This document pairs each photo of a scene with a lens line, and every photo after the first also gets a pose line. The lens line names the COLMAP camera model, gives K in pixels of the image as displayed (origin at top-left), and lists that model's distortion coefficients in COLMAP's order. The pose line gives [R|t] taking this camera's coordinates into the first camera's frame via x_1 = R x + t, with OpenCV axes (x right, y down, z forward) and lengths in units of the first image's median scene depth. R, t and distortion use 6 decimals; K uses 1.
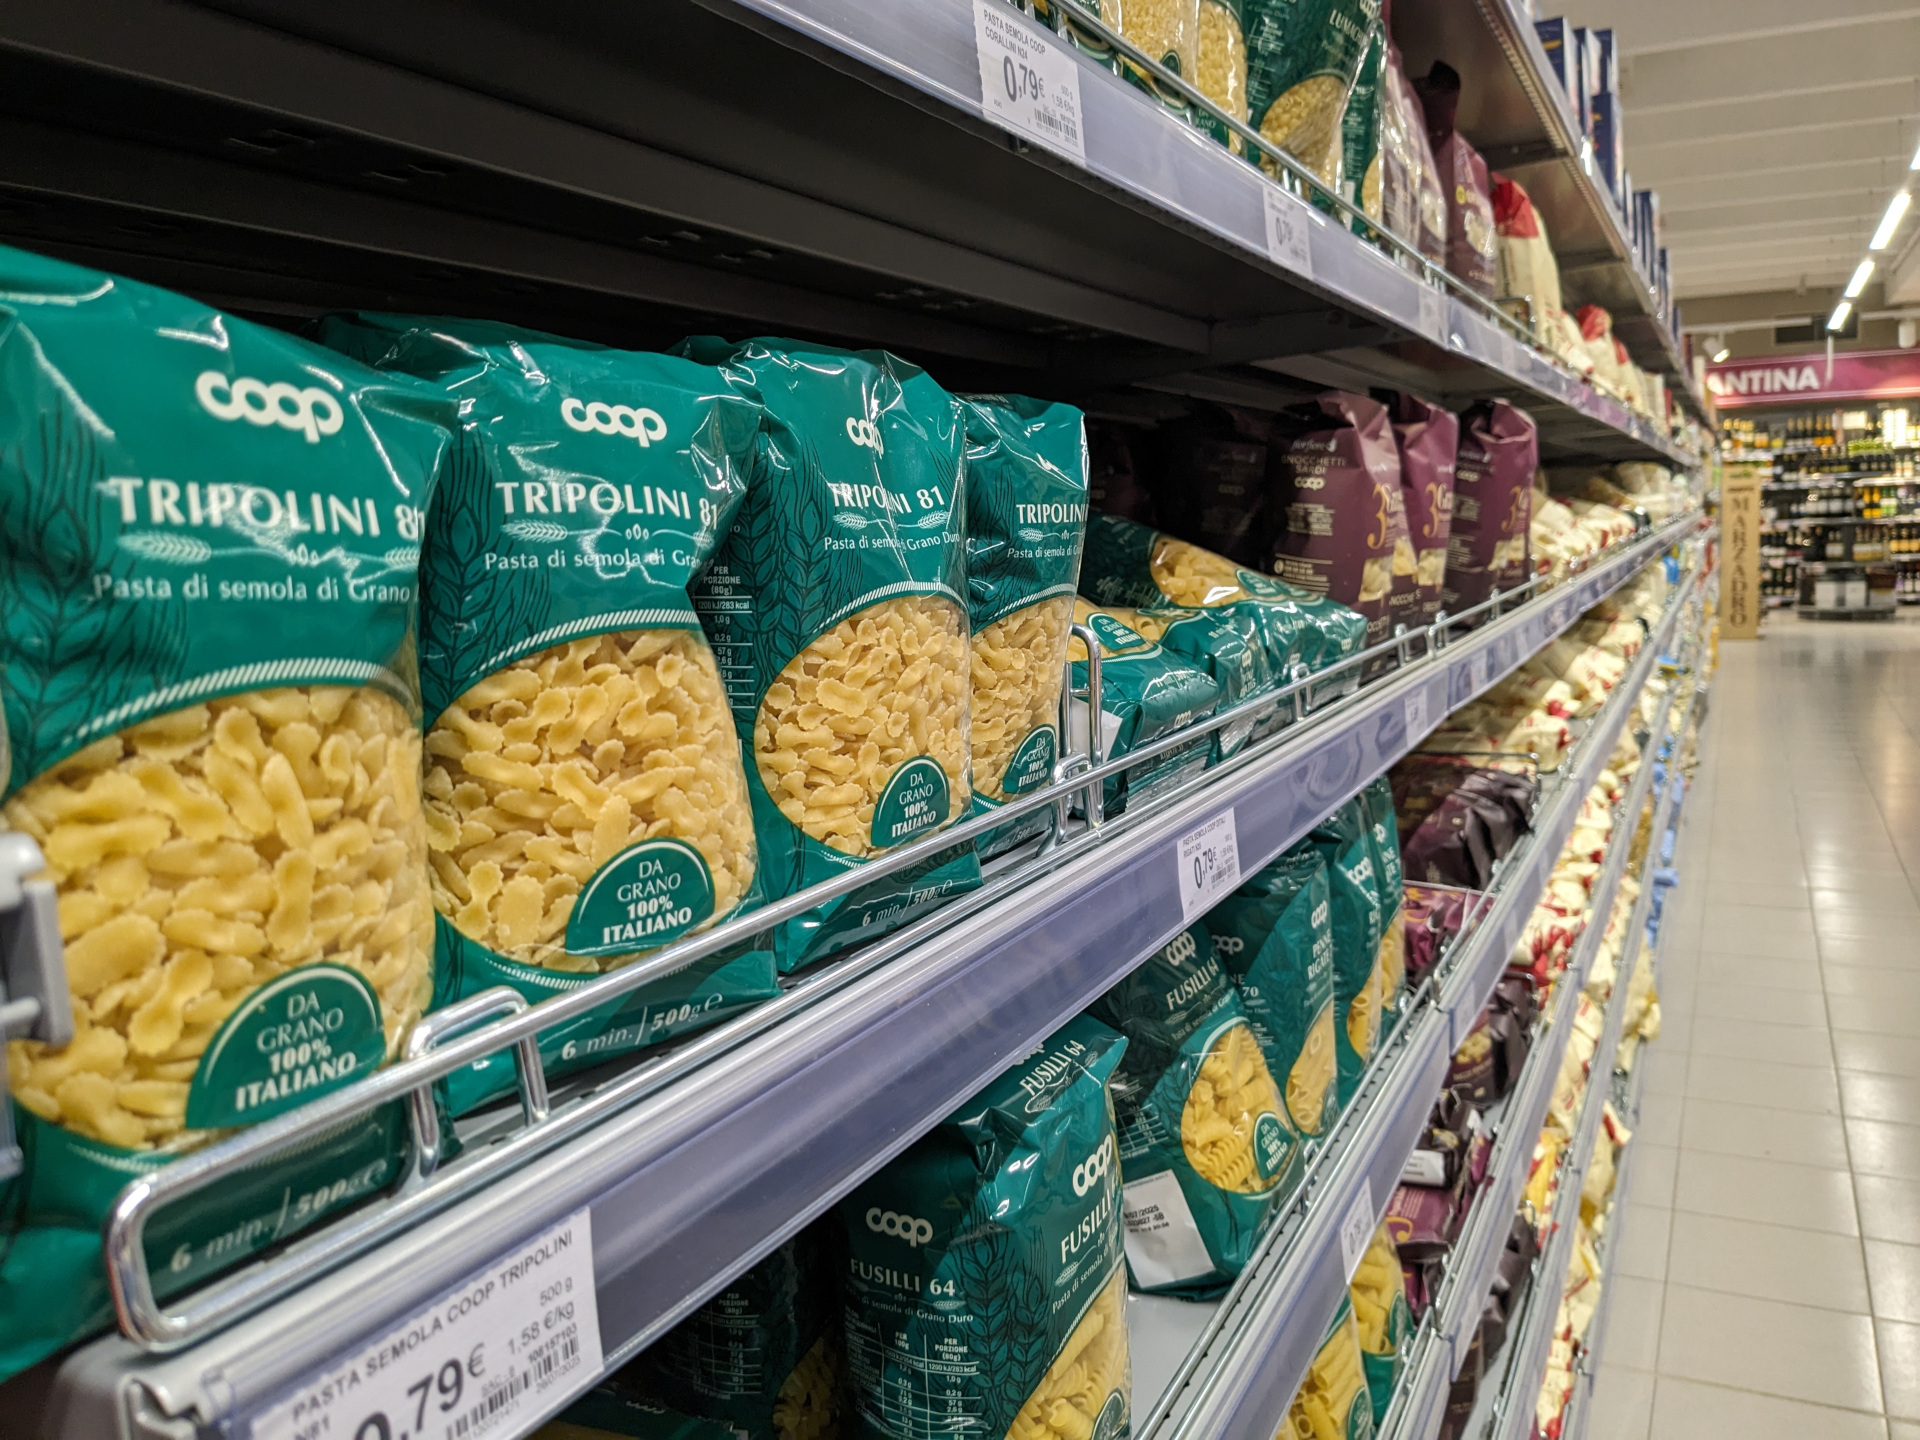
lens RADIAL K [[1546.2, 0, 974.3], [0, 1546.2, 671.2], [0, 0, 1]] dist [0.008056, -0.001215]
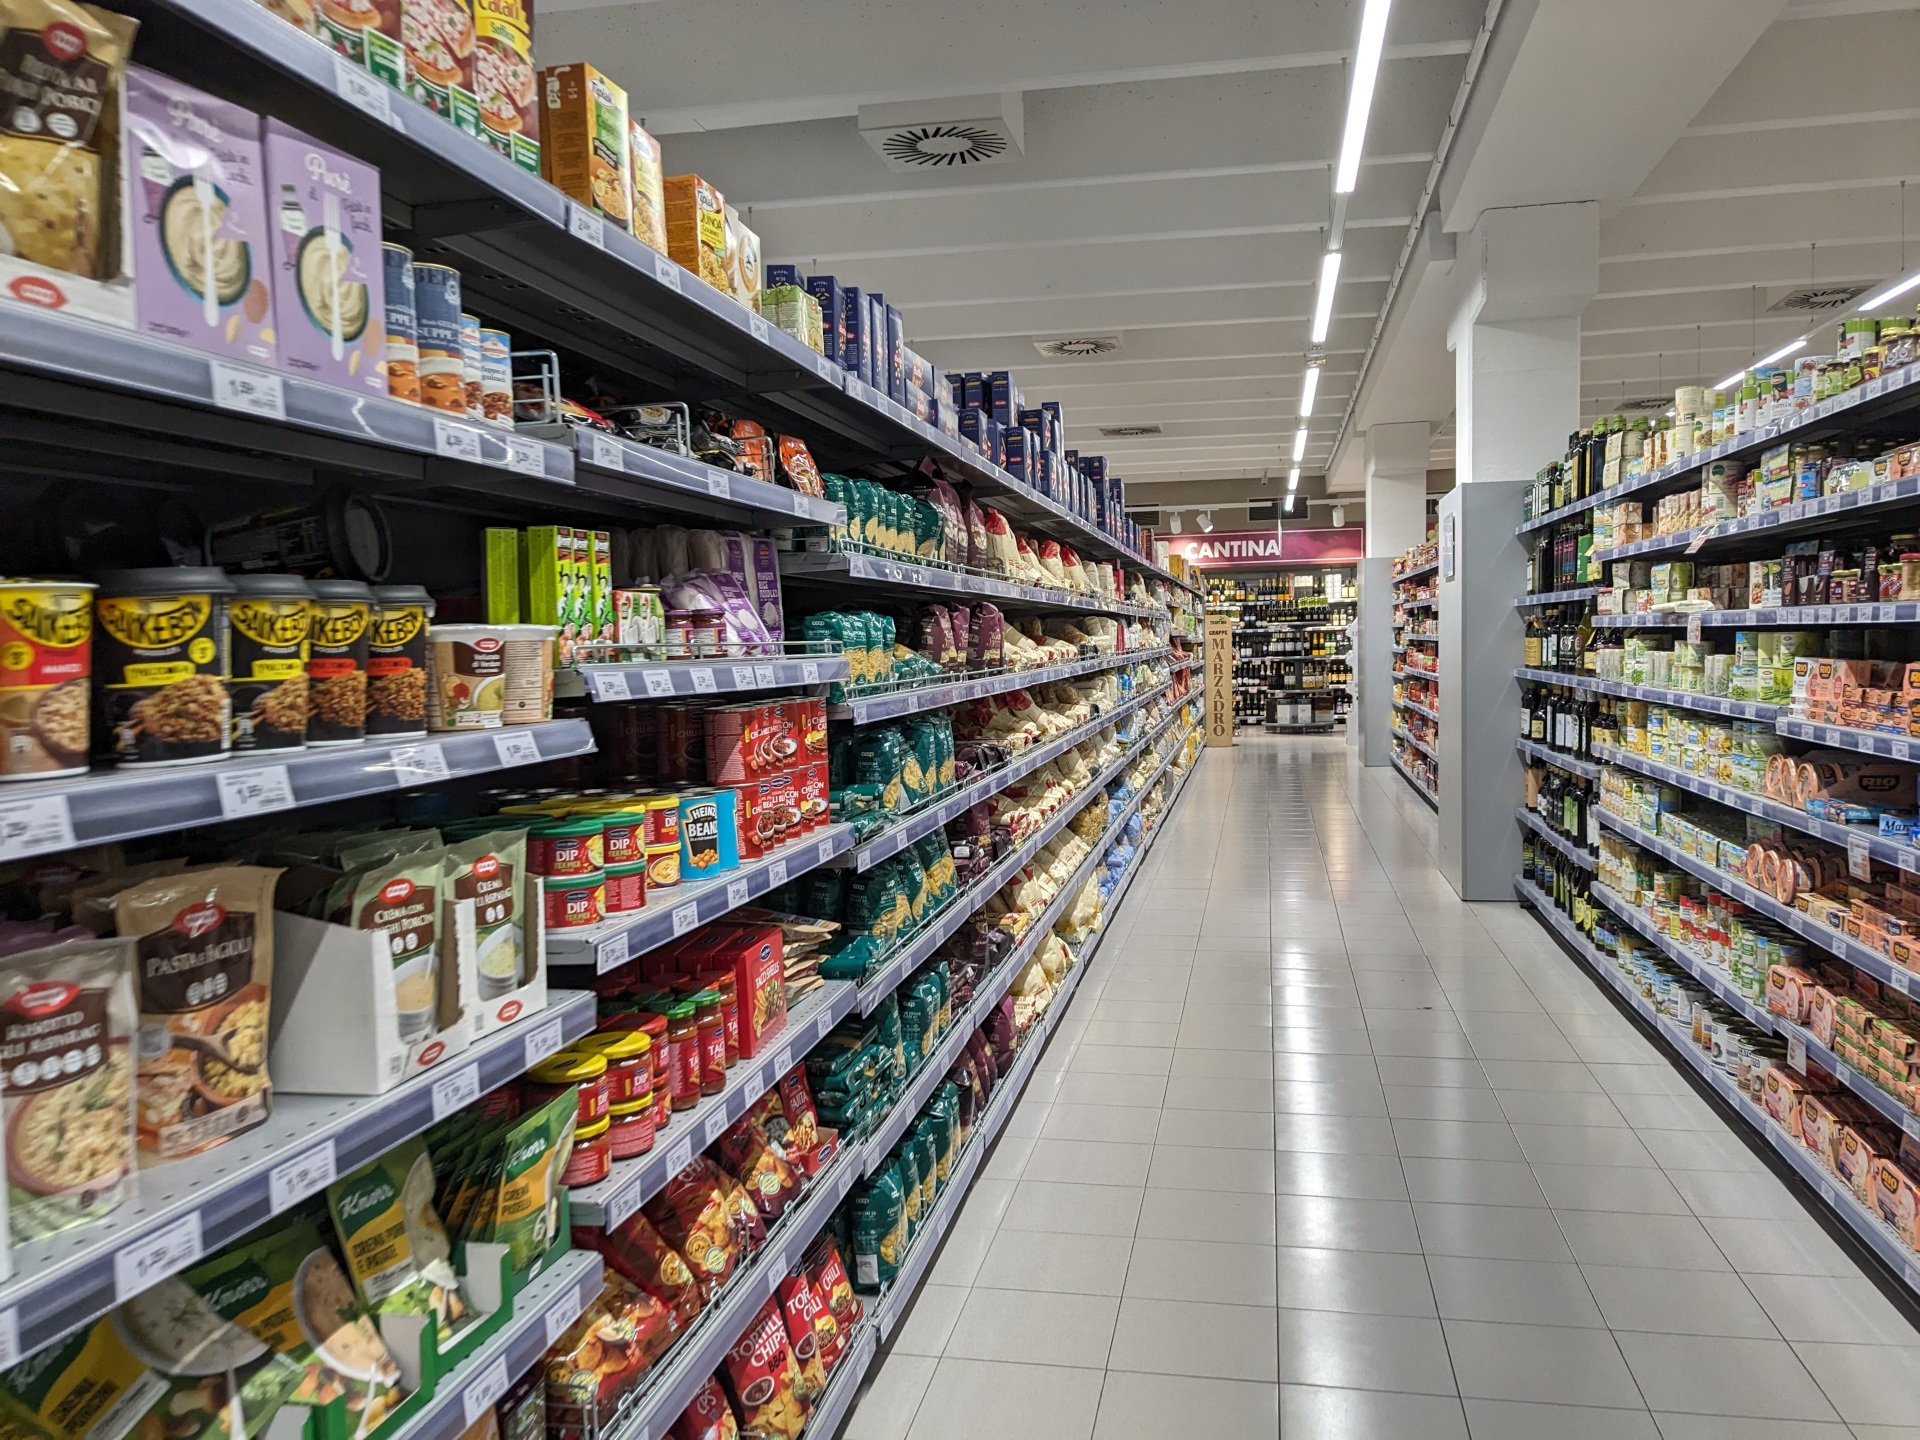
lens RADIAL K [[1546.2, 0, 956.6], [0, 1546.2, 727.2], [0, 0, 1]] dist [0.008056, -0.001215]
pose [[0.967356, -0.001832, 0.253414, -0.047315], [0.014688, 0.998698, -0.048849, 0.021191], [-0.252994, 0.050977, 0.966124, -0.187130]]
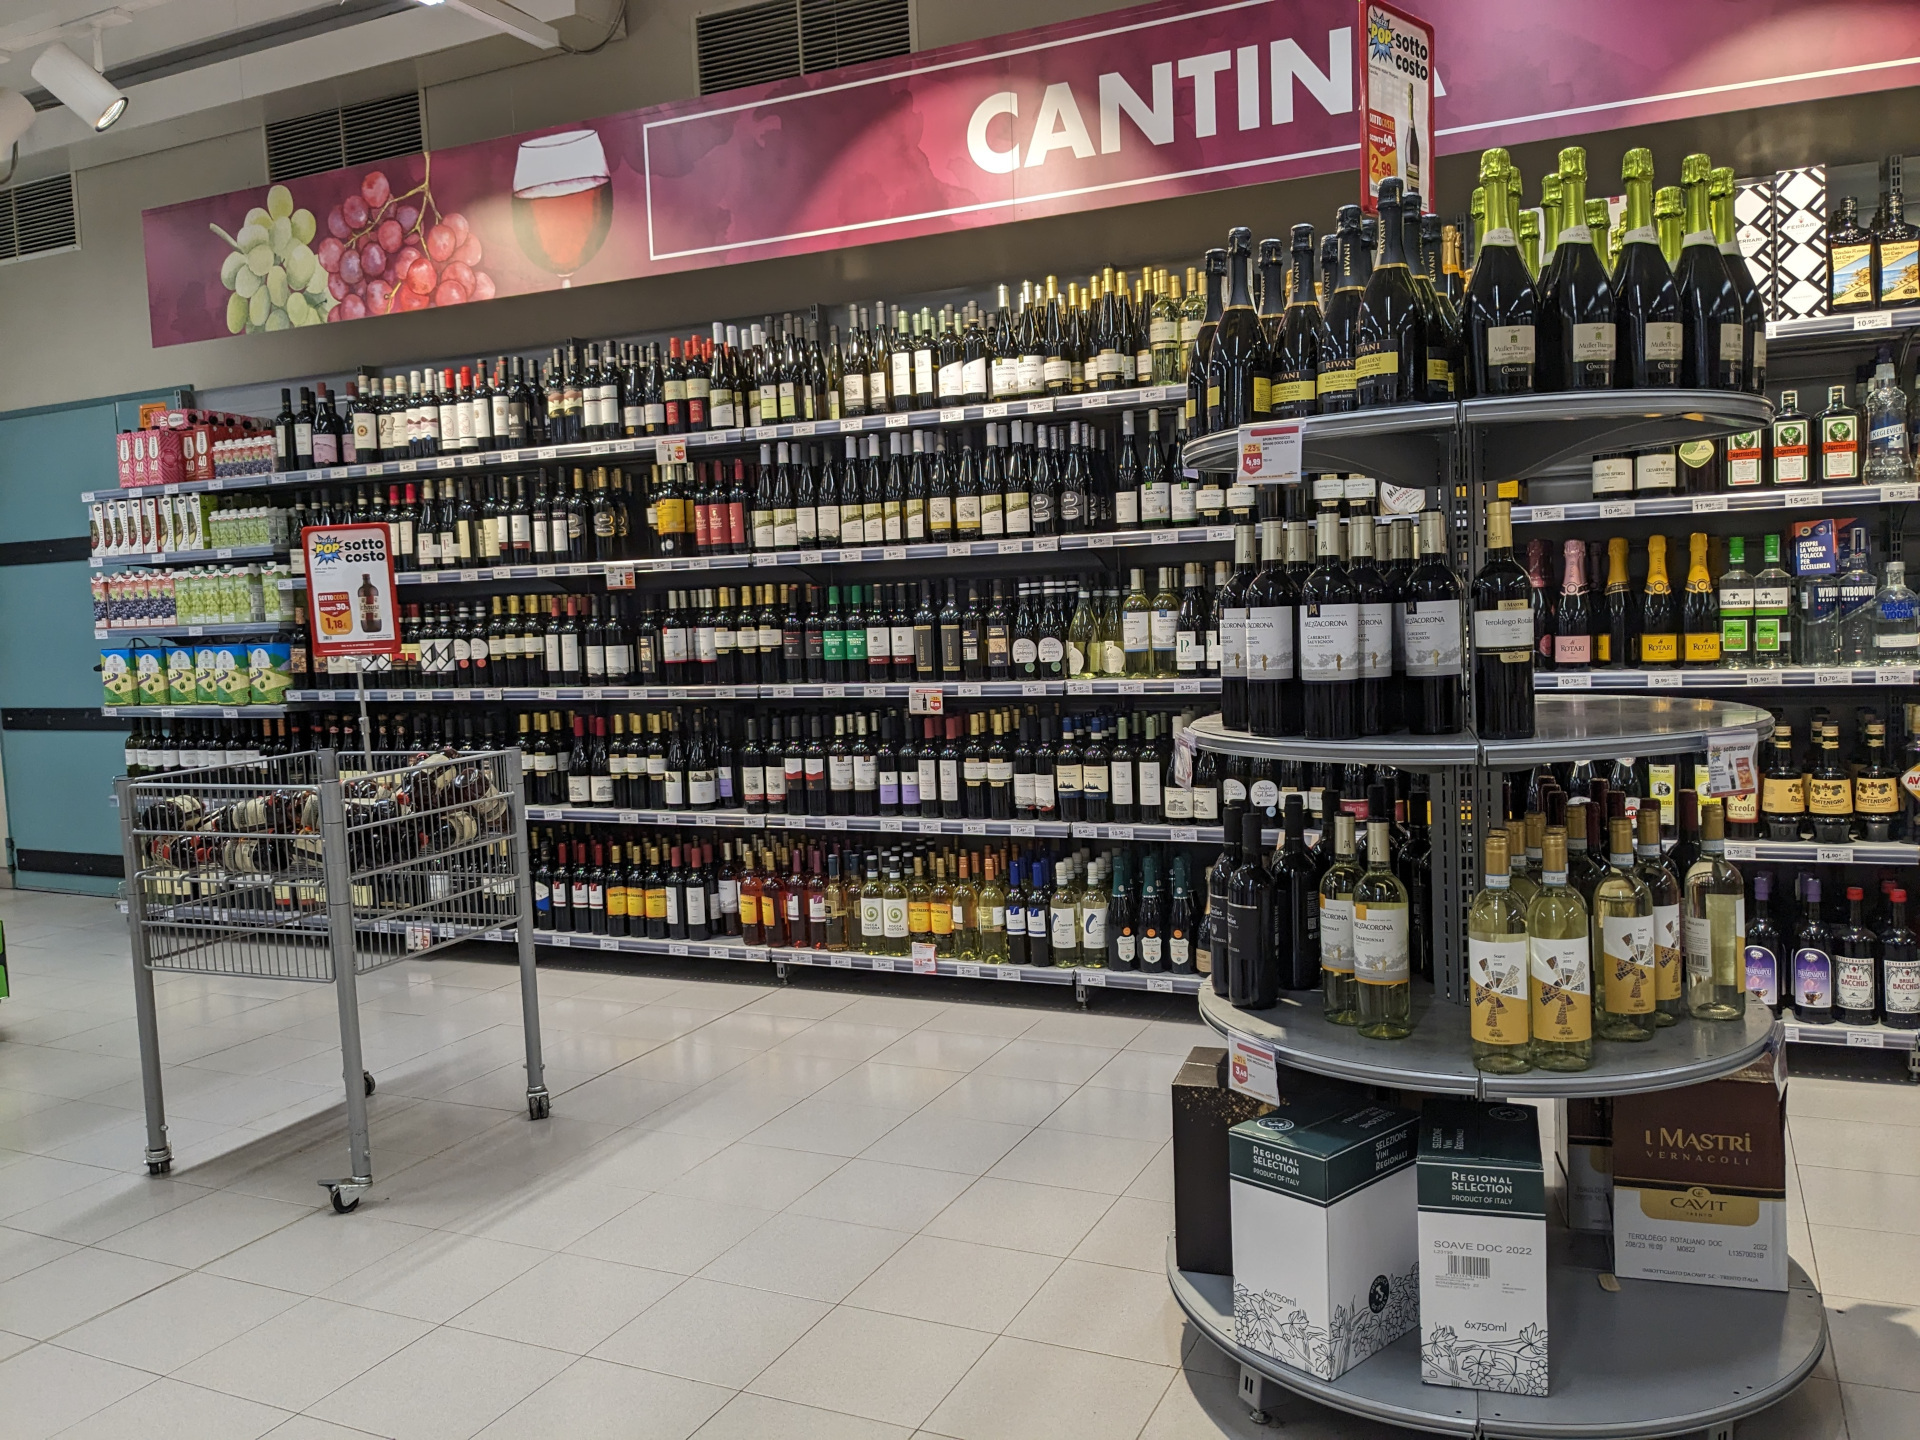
lens RADIAL K [[1546.2, 0, 958.3], [0, 1546.2, 721.1], [0, 0, 1]] dist [0.008056, -0.001215]
pose [[0.999660, -0.011354, 0.023493, 0.510971], [0.011857, 0.999701, -0.021384, -0.095174], [-0.023243, 0.021655, 0.999495, 0.849257]]
